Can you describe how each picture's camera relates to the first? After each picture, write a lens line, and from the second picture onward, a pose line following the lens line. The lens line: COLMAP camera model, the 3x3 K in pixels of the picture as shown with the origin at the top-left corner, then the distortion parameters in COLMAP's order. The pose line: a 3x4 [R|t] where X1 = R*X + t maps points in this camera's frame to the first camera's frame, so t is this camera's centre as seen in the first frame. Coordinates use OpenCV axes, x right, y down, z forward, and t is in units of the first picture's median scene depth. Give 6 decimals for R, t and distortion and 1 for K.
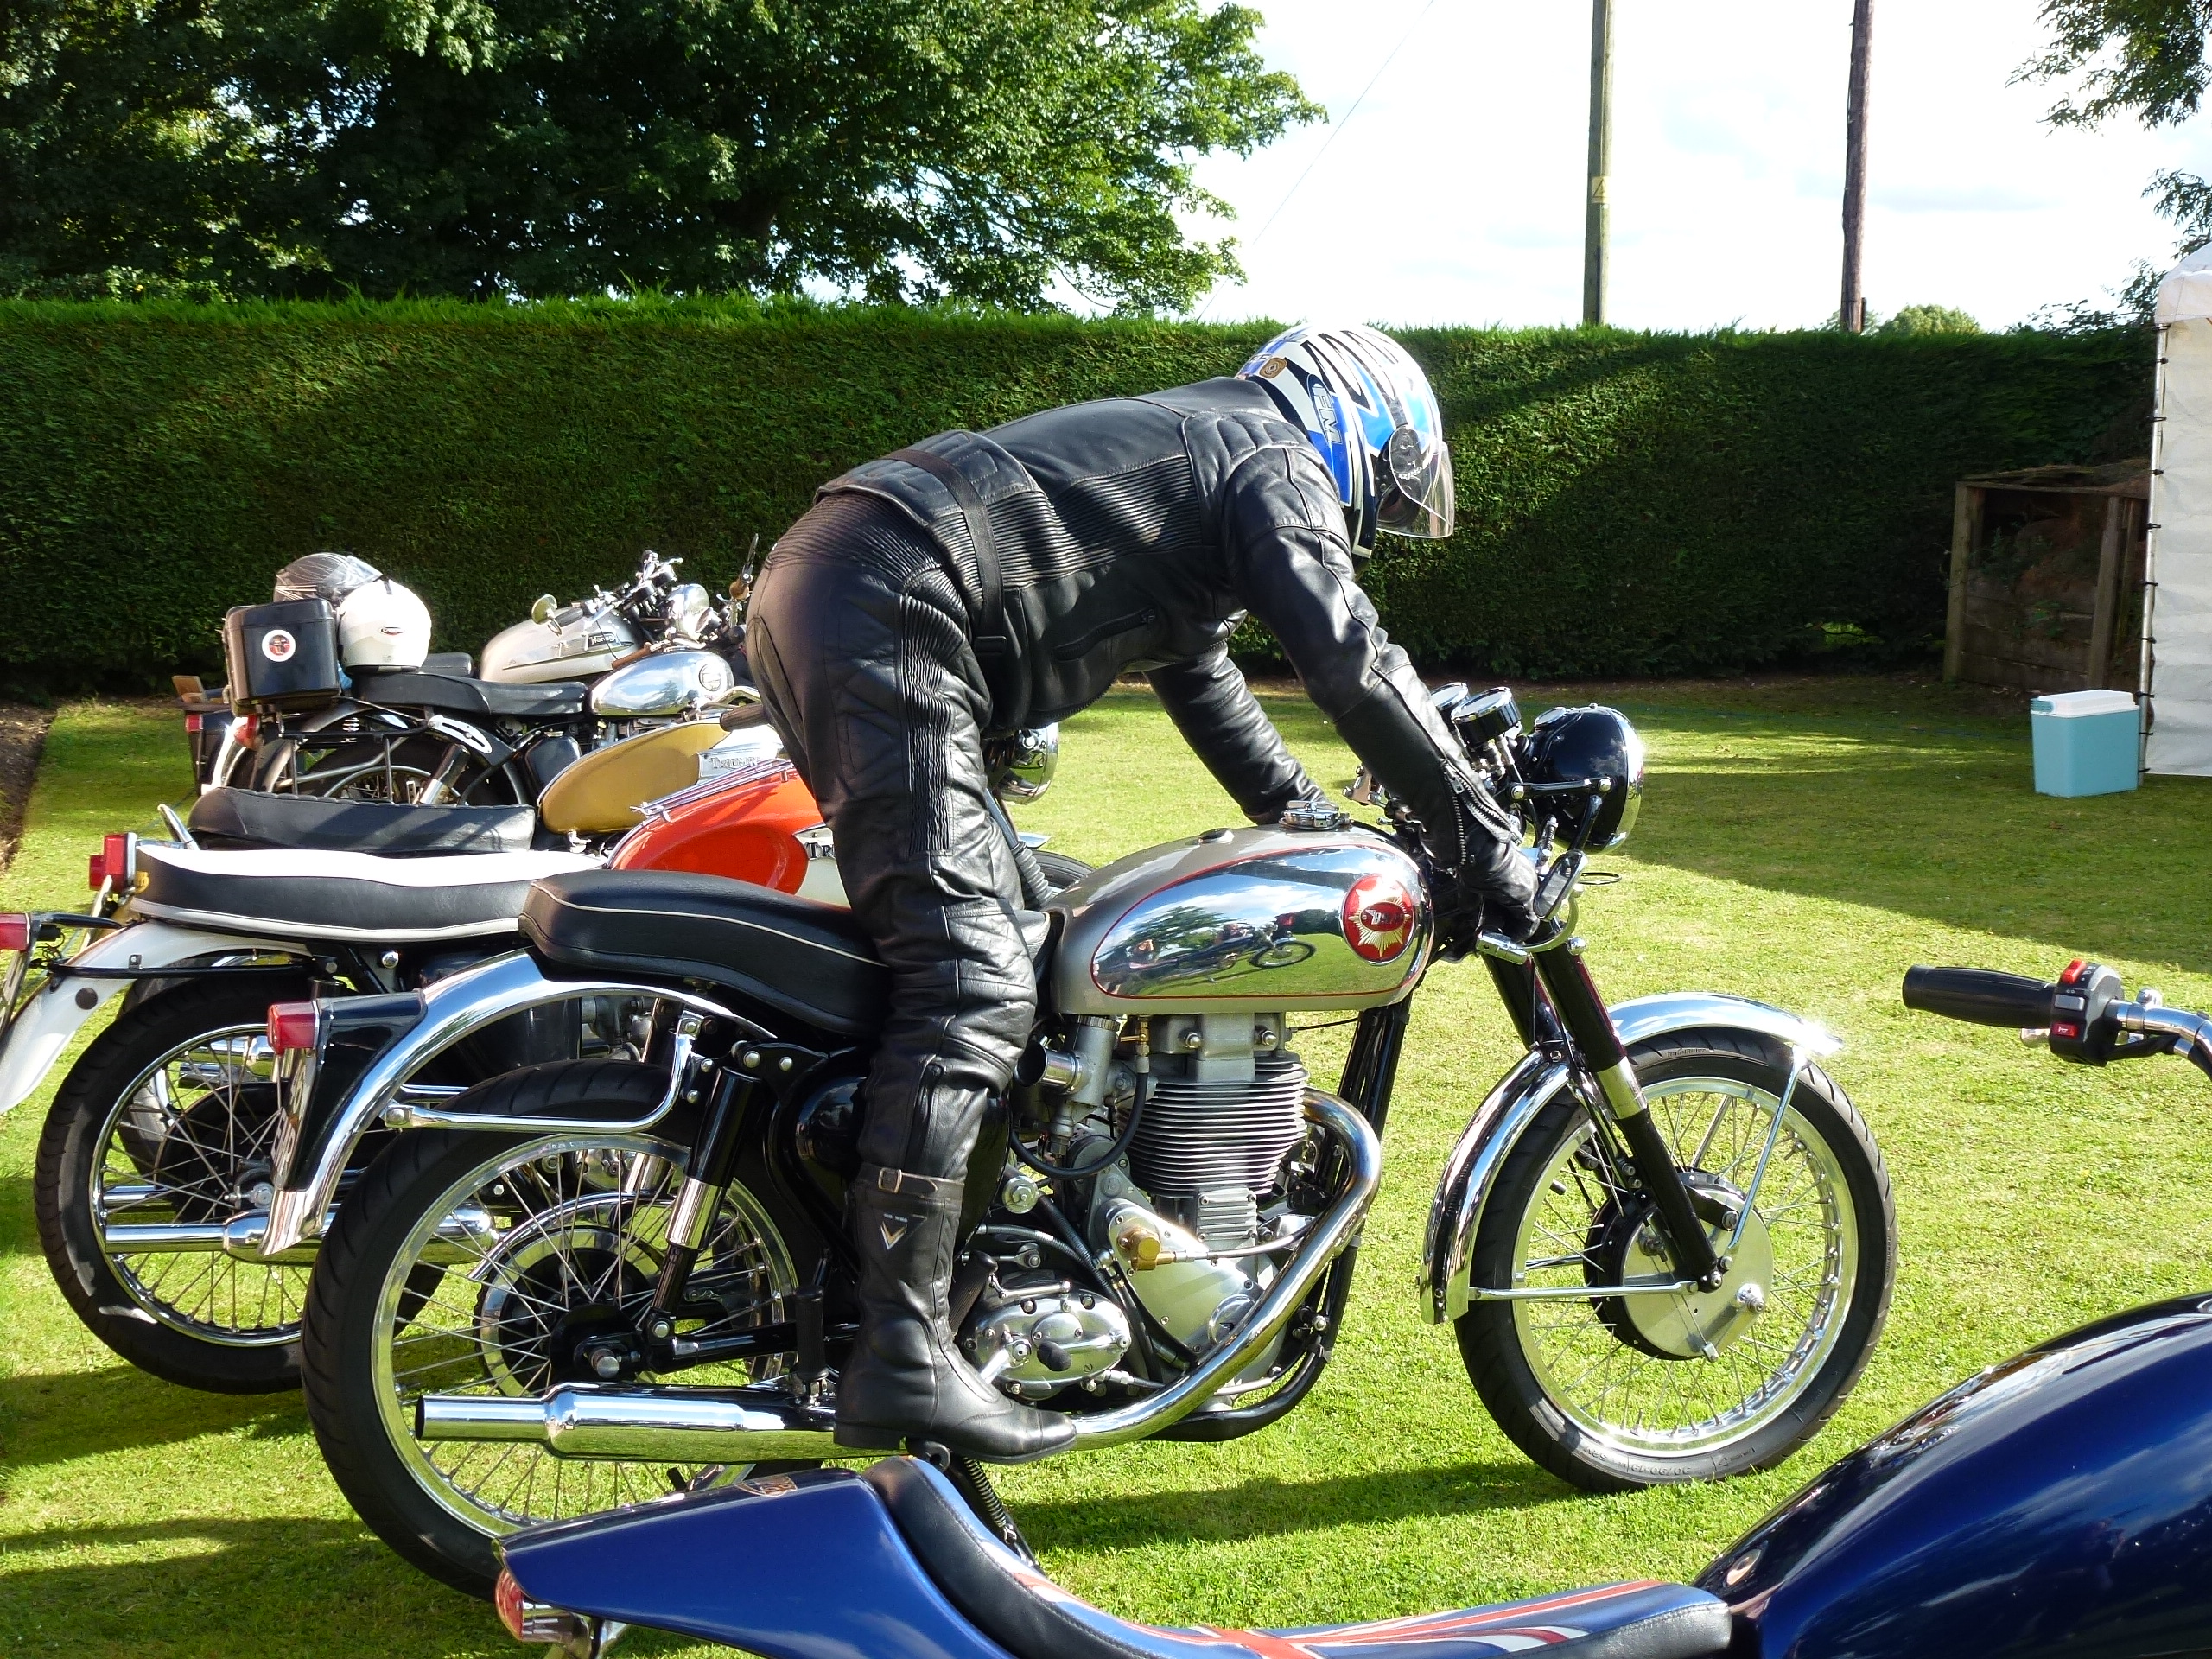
lens RADIAL K [[3309.1, 0, 1106.0], [0, 3309.1, 829.5], [0, 0, 1]] dist [0.017981, 0.016750]
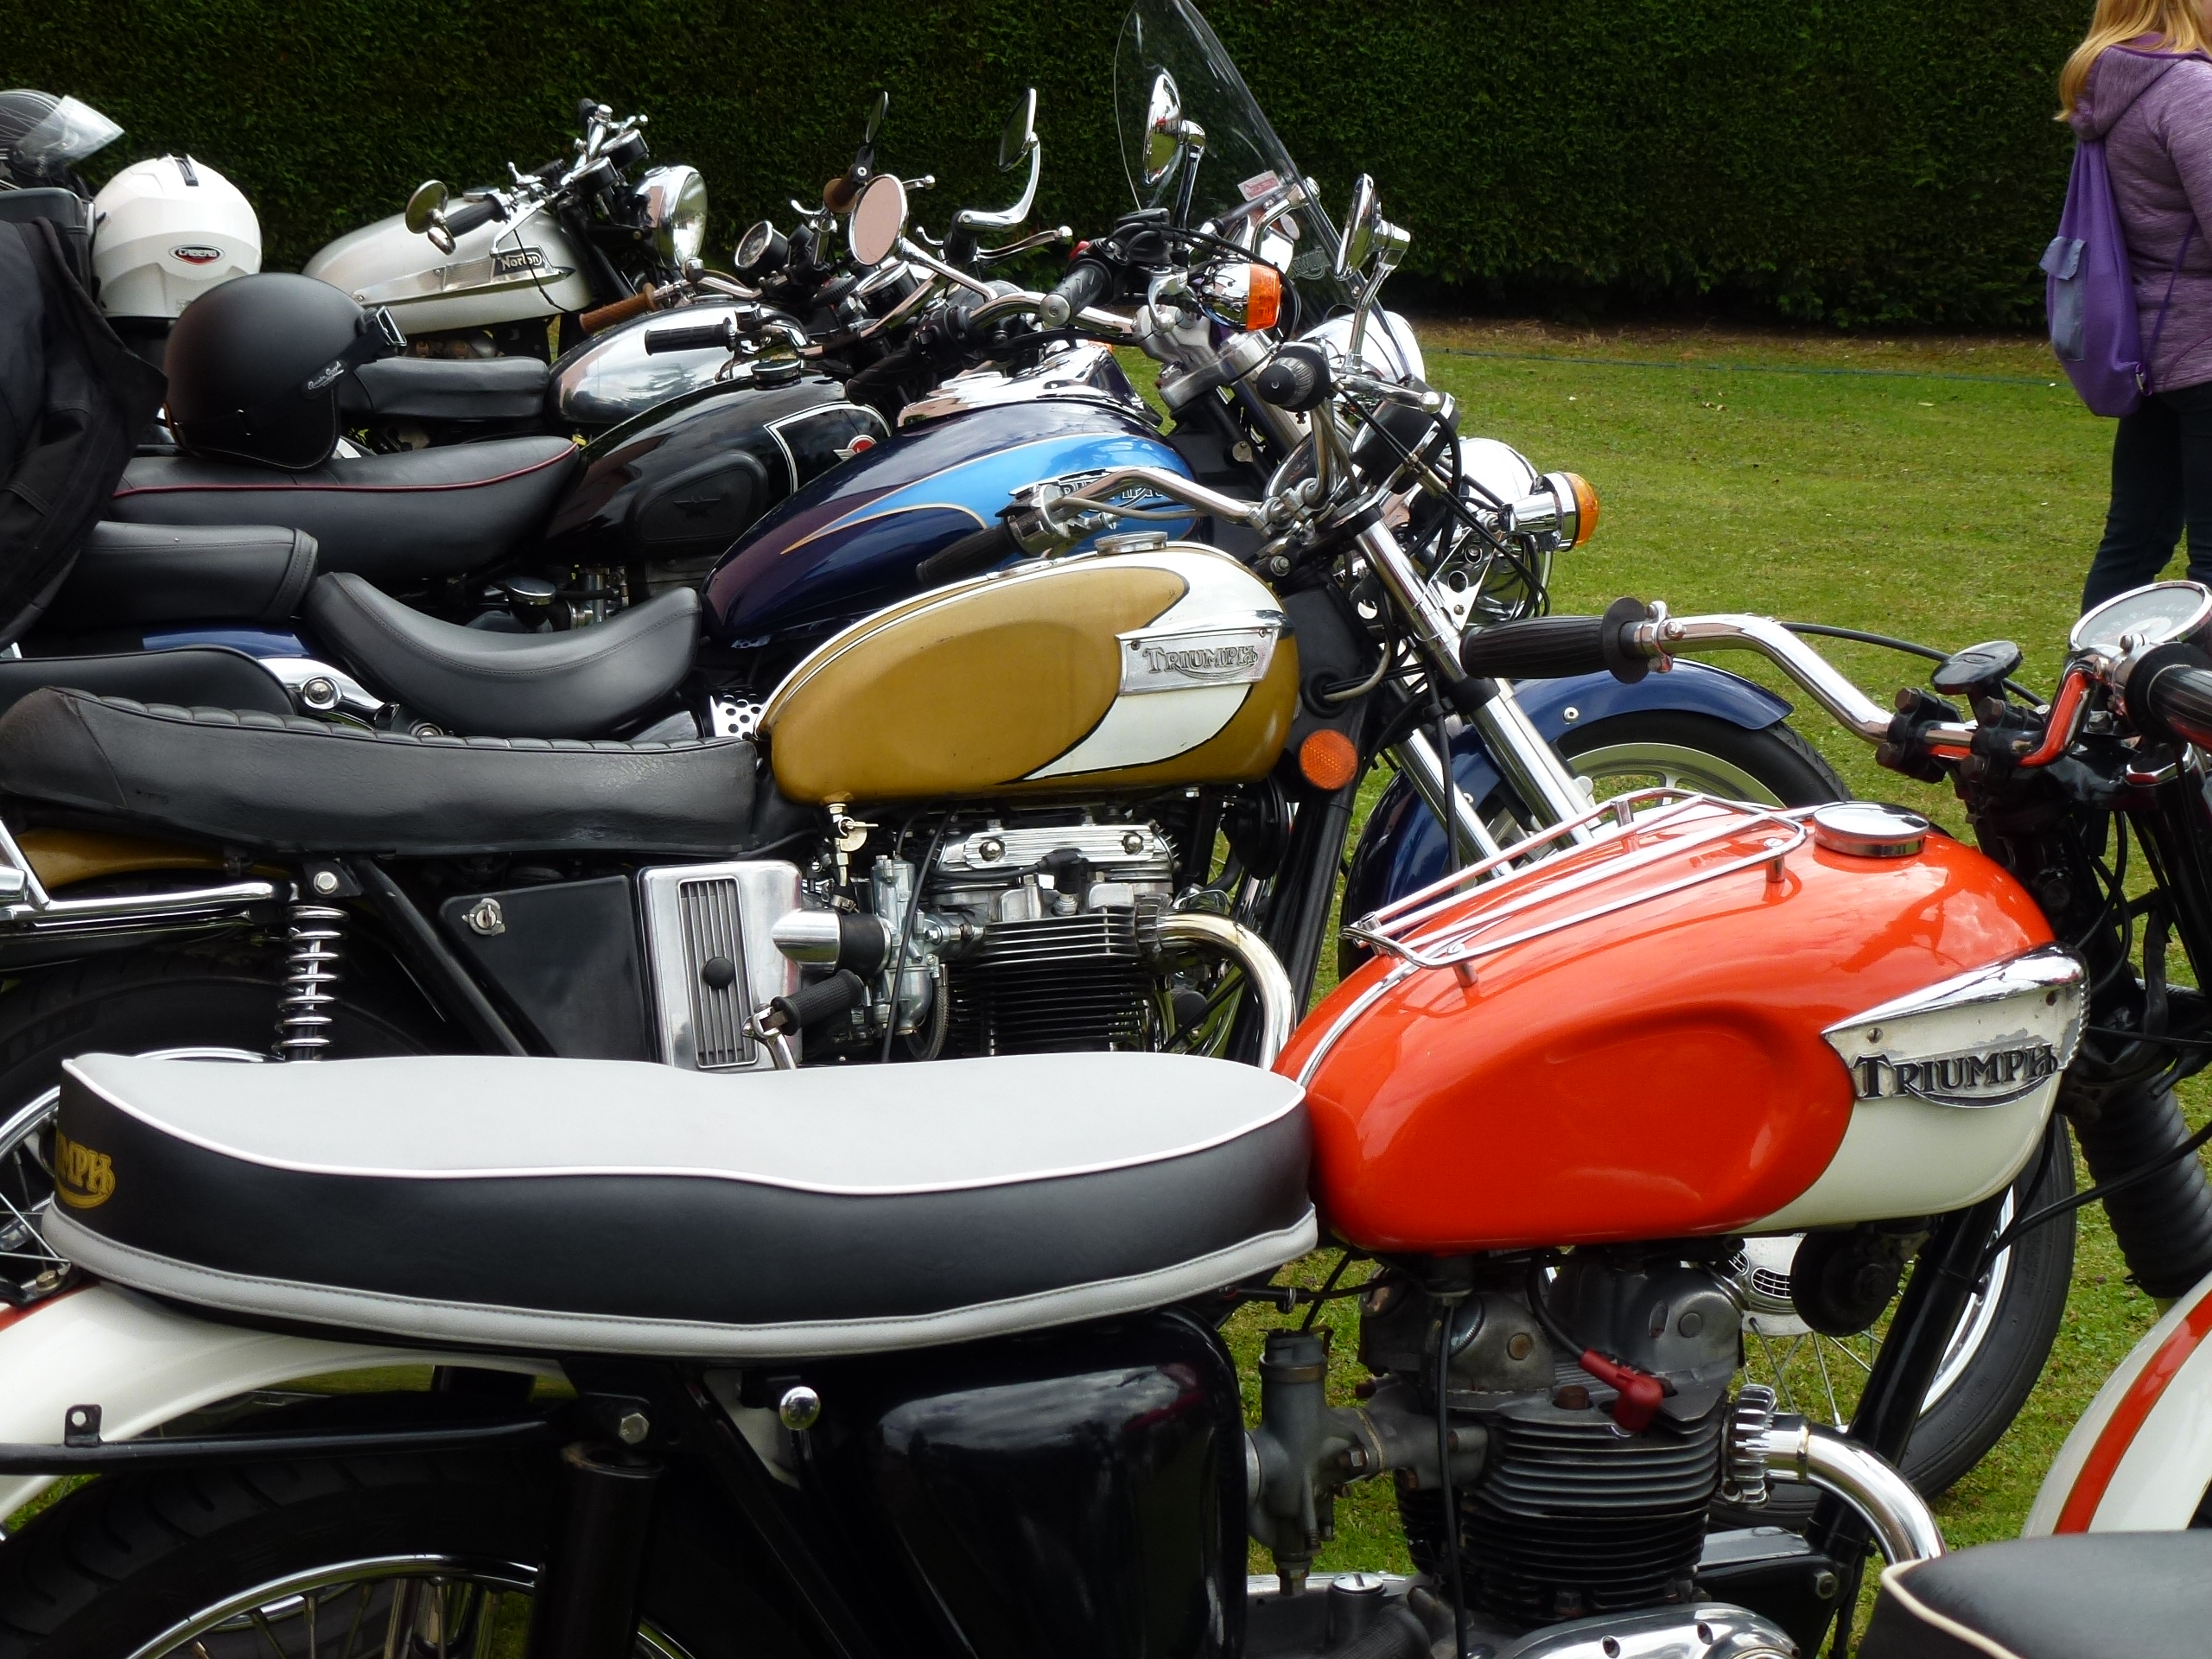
lens RADIAL K [[4655.7, 0, 1106.0], [0, 4655.7, 829.5], [0, 0, 1]] dist [-0.014105, -0.042407]
pose [[0.998694, 0.026076, 0.043927, -0.084887], [-0.029408, 0.996597, 0.077001, -0.025199], [-0.041770, -0.078192, 0.996063, 0.209644]]
